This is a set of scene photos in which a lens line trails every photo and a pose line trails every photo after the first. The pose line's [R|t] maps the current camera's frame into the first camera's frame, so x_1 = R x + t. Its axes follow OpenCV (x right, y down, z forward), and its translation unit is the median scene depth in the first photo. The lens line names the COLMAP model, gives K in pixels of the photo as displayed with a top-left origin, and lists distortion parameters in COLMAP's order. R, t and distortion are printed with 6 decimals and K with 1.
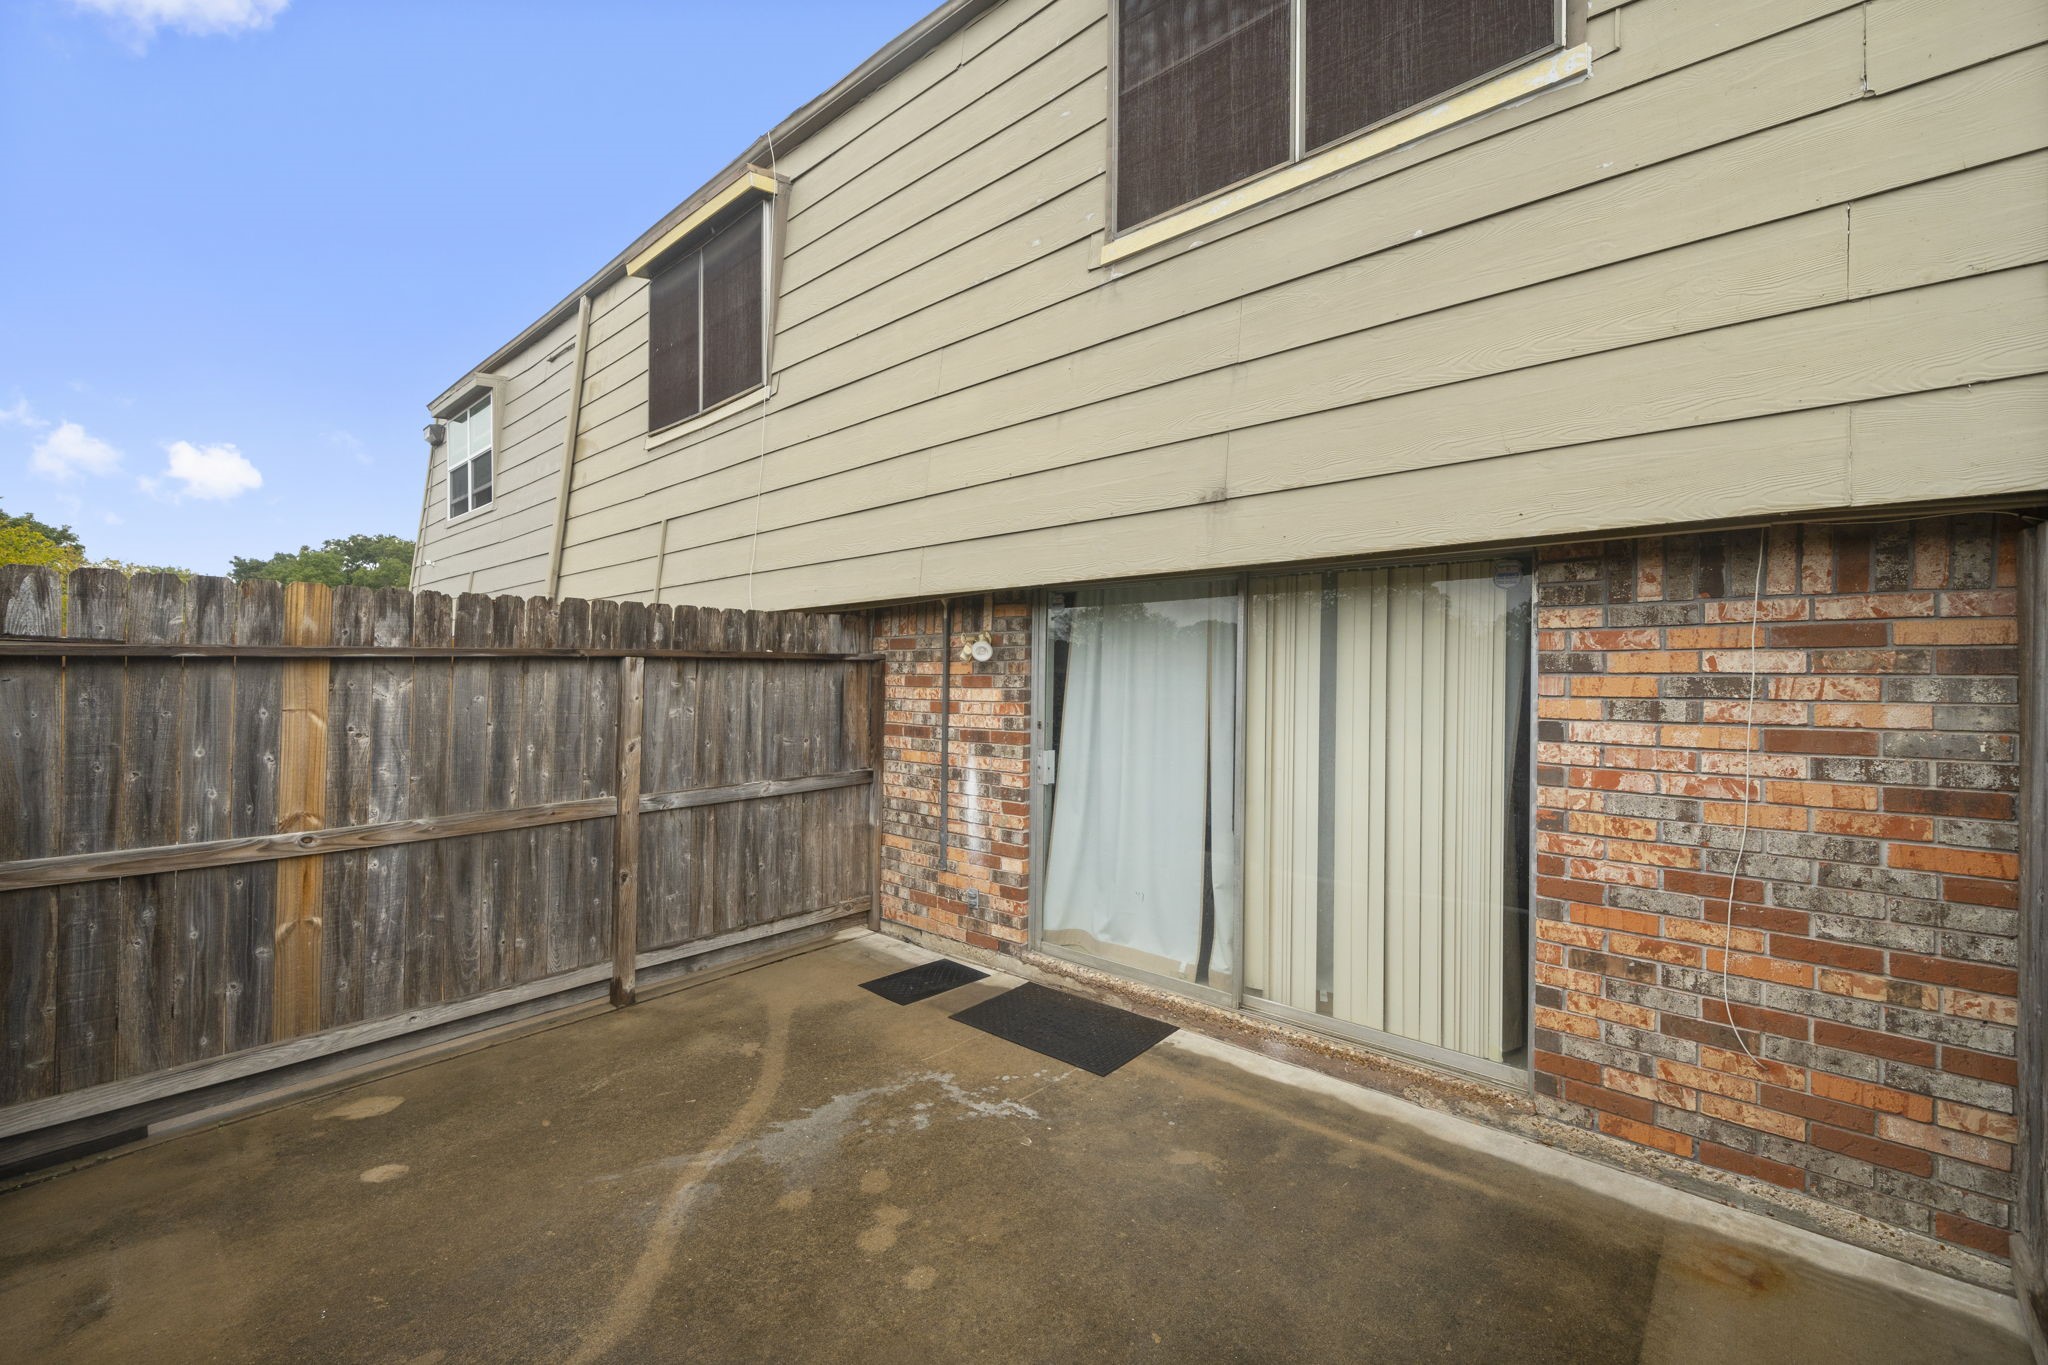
lens RADIAL K [[829.8, 0, 1020.0], [0, 829.8, 664.3], [0, 0, 1]] dist [-0.003881, 0.000493]
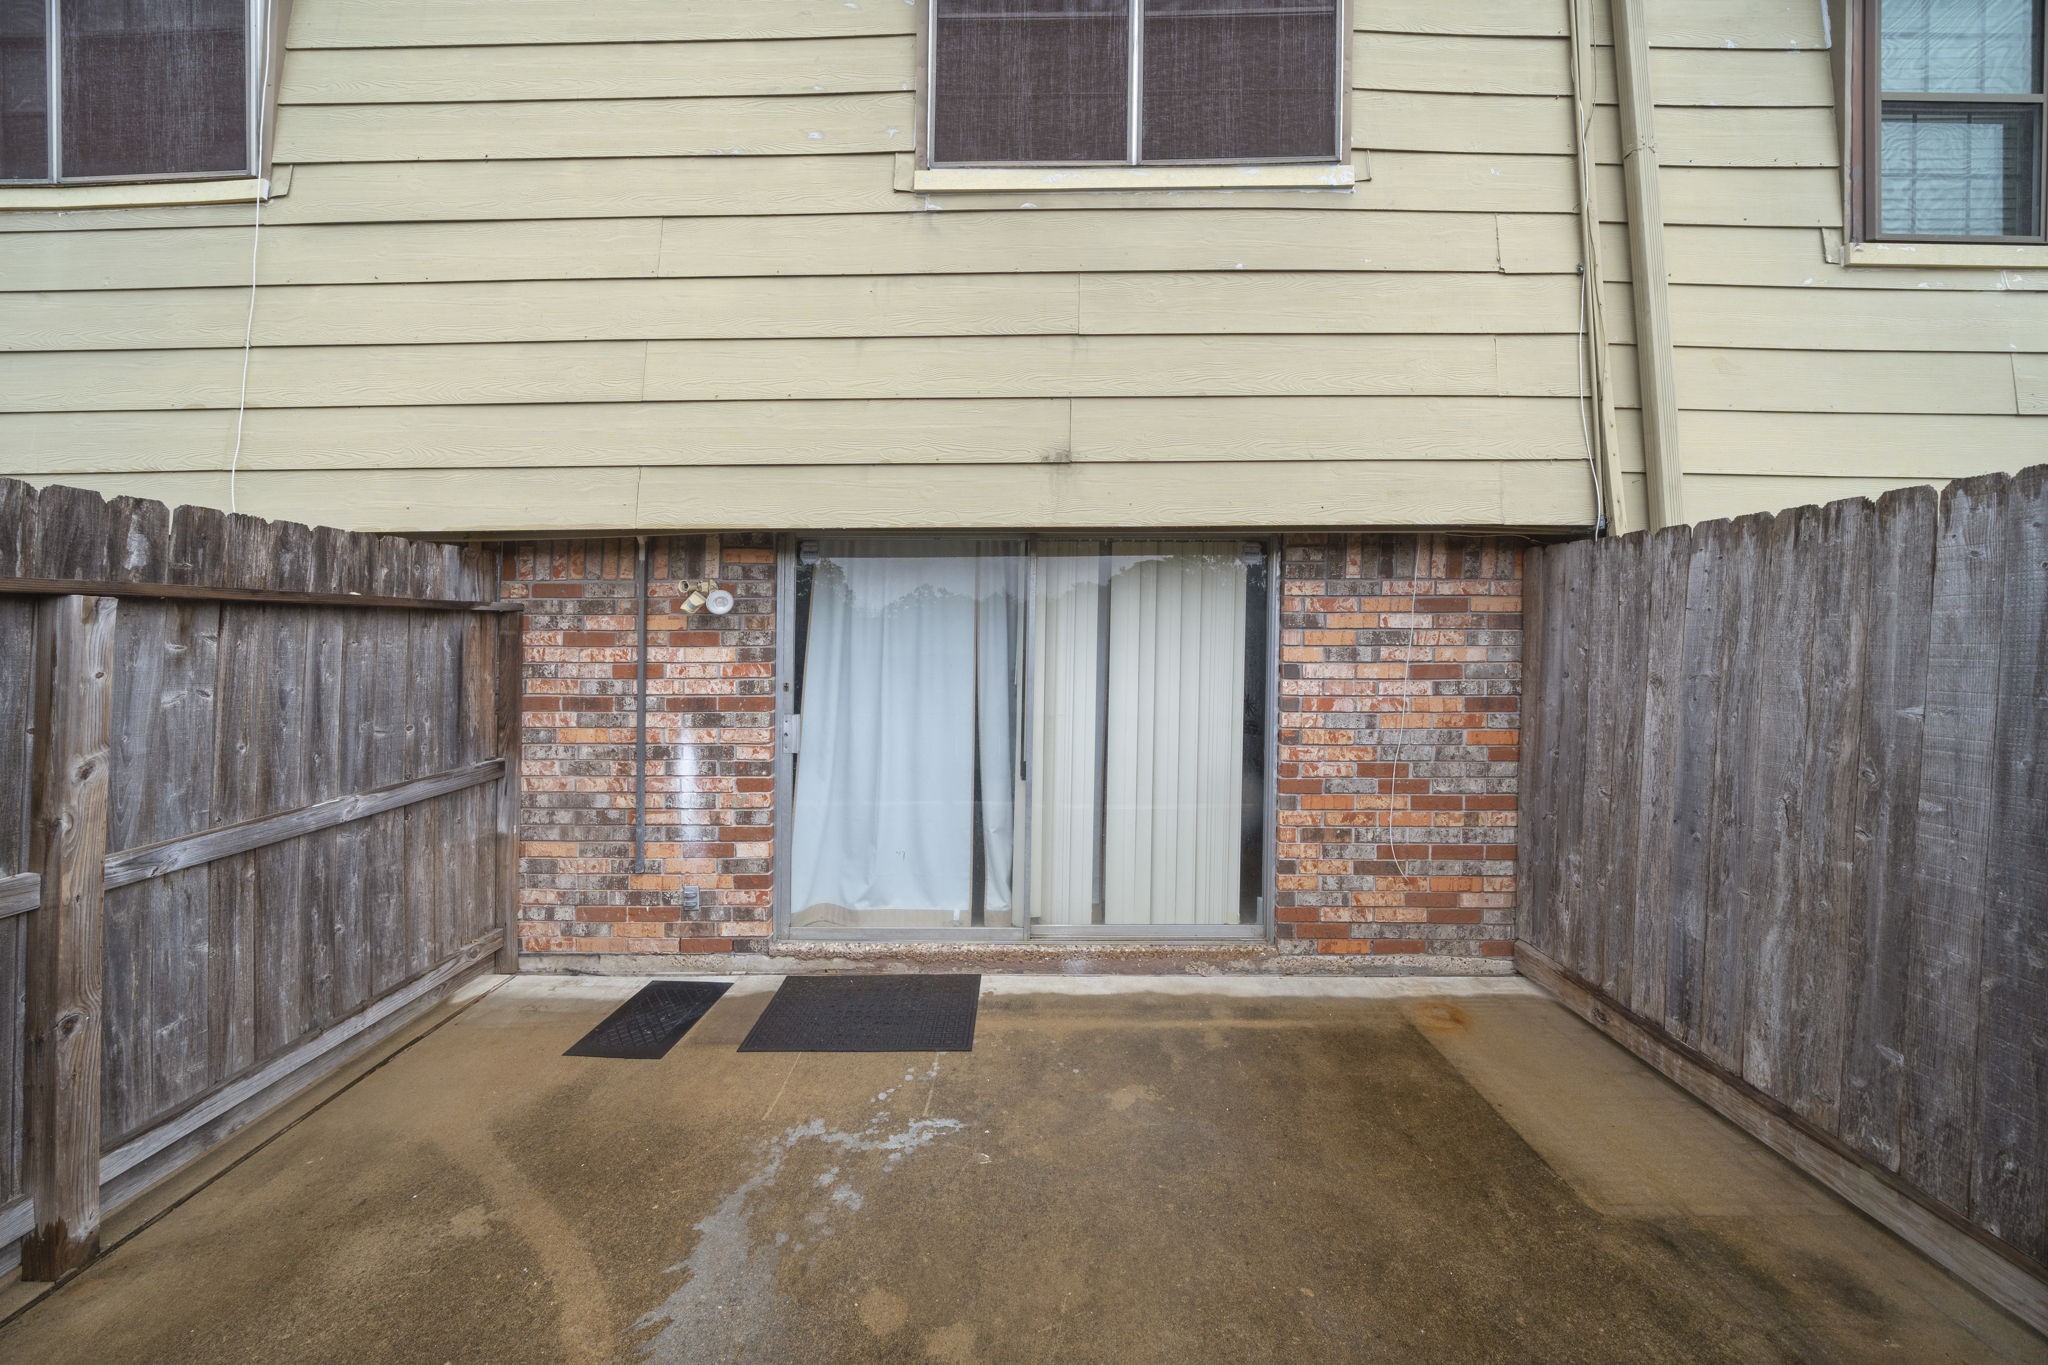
lens RADIAL K [[707.2, 0, 1016.5], [0, 707.2, 641.0], [0, 0, 1]] dist [-0.006949, 0.000535]
pose [[0.756517, -0.009331, 0.653907, -0.377486], [-0.006177, 0.999752, 0.021413, 0.007824], [-0.653945, -0.020239, 0.756271, 0.353103]]
